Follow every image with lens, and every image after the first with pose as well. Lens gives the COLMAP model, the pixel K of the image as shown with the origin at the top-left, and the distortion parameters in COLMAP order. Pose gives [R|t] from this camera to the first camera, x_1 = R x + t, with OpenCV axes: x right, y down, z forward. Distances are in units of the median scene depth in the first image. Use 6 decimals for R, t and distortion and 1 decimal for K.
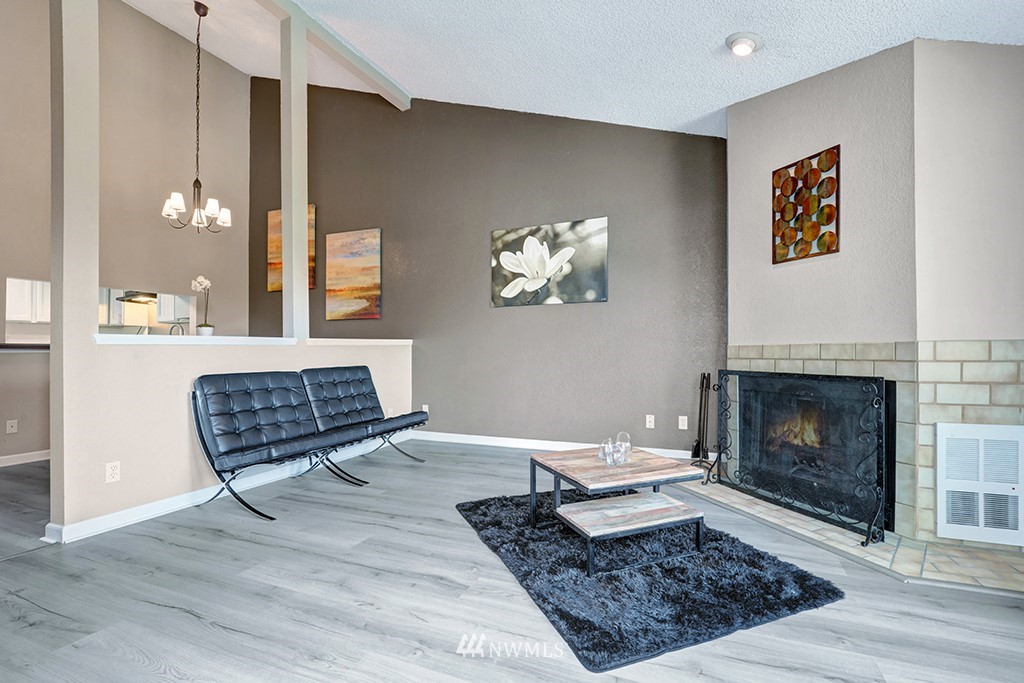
lens RADIAL K [[477.5, 0, 528.7], [0, 477.5, 342.4], [0, 0, 1]] dist [-0.001264, -0.000130]
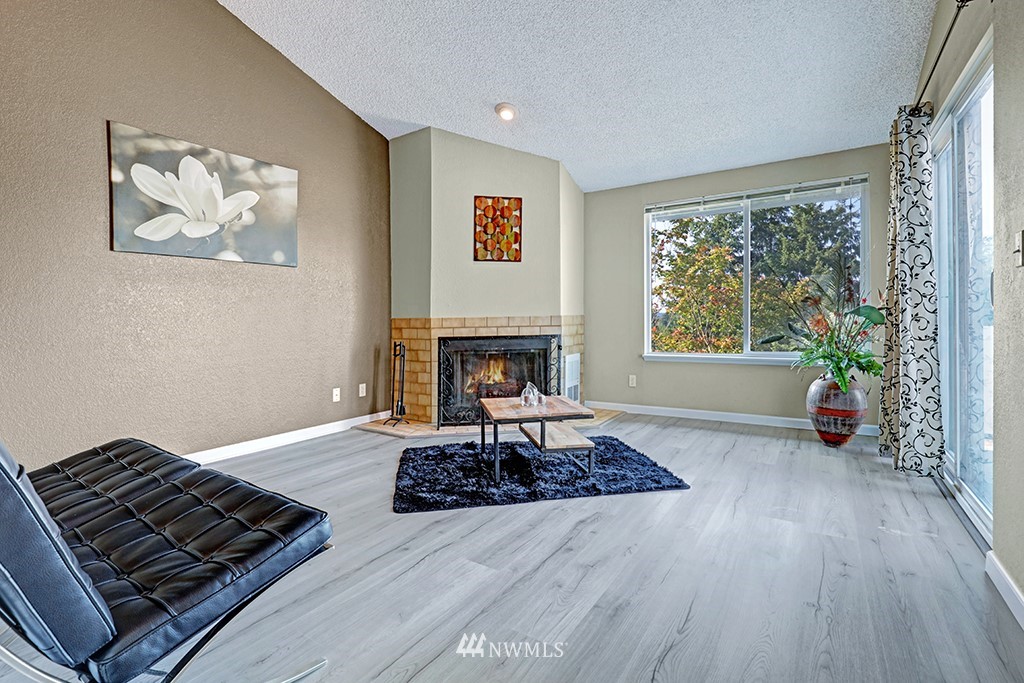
lens RADIAL K [[468.5, 0, 512.0], [0, 468.5, 322.0], [0, 0, 1]] dist [0.000901, 0.000435]
pose [[0.191033, 0.001388, 0.981583, -0.597067], [-0.004273, 0.999991, -0.000582, 0.013539], [-0.981574, -0.004083, 0.191037, 0.441311]]
